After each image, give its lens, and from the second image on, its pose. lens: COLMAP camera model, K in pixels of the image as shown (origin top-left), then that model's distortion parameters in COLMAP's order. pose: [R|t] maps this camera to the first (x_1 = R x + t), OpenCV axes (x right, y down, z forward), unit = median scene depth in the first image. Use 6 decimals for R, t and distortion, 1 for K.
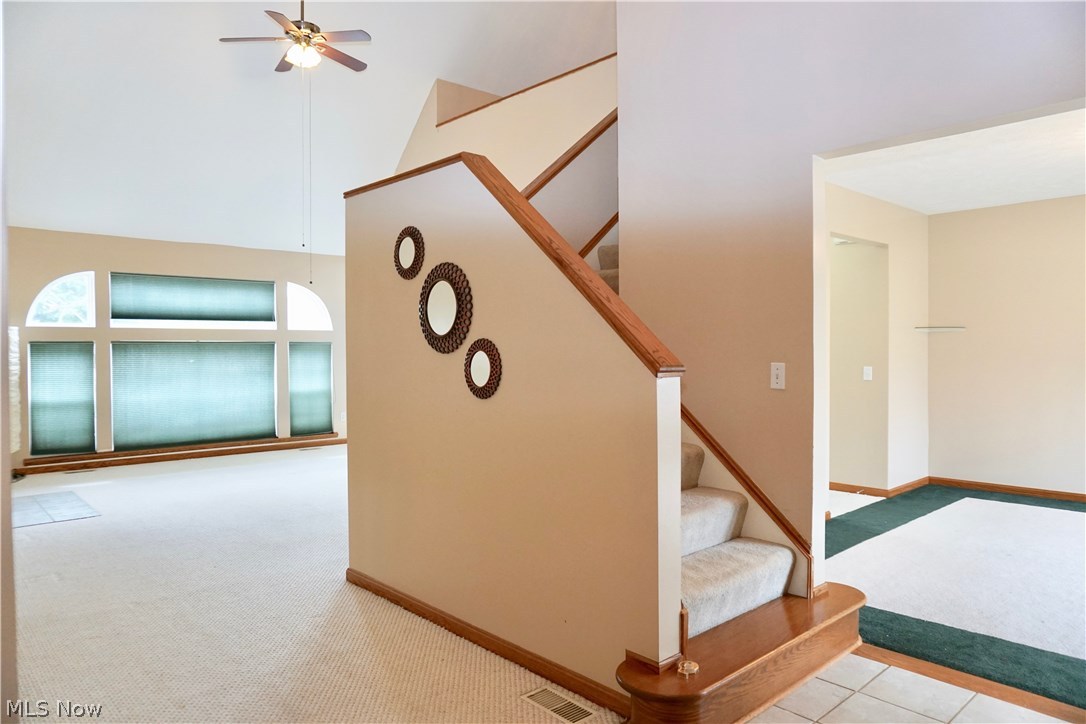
lens RADIAL K [[722.1, 0, 544.4], [0, 722.1, 360.9], [0, 0, 1]] dist [0.004741, 0.006022]
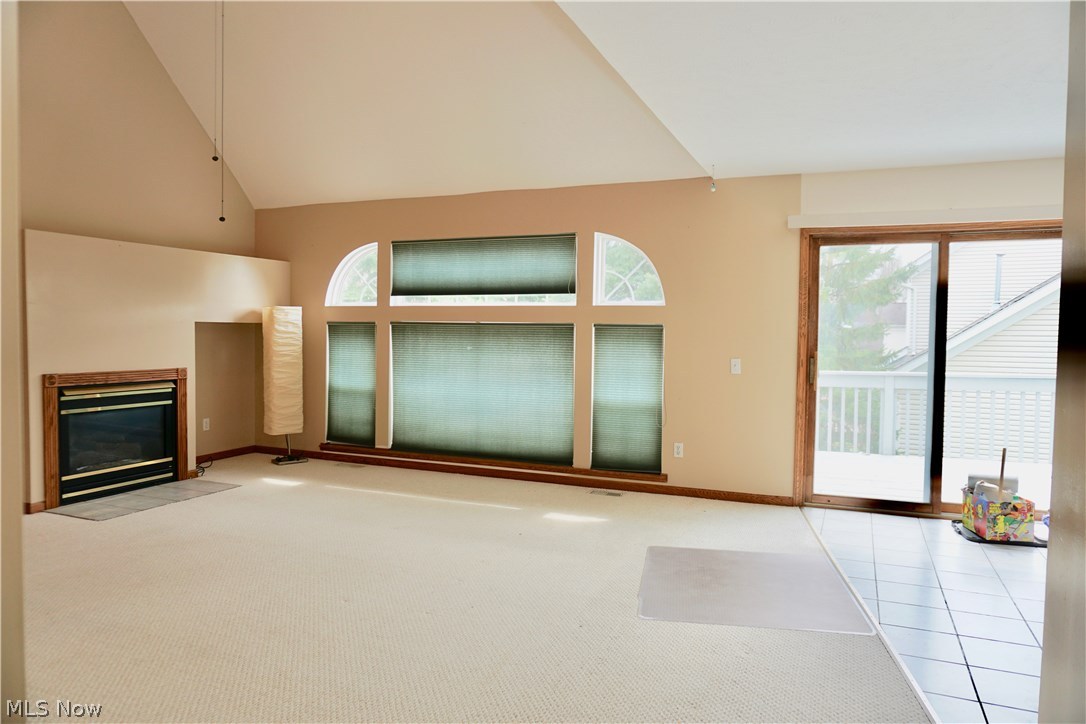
lens RADIAL K [[722.1, 0, 546.0], [0, 722.1, 360.0], [0, 0, 1]] dist [0.004741, 0.006022]
pose [[0.418929, 0.050696, -0.906603, 0.253008], [-0.027848, 0.998688, 0.042977, -0.023417], [0.907592, 0.007243, 0.419791, 0.780030]]
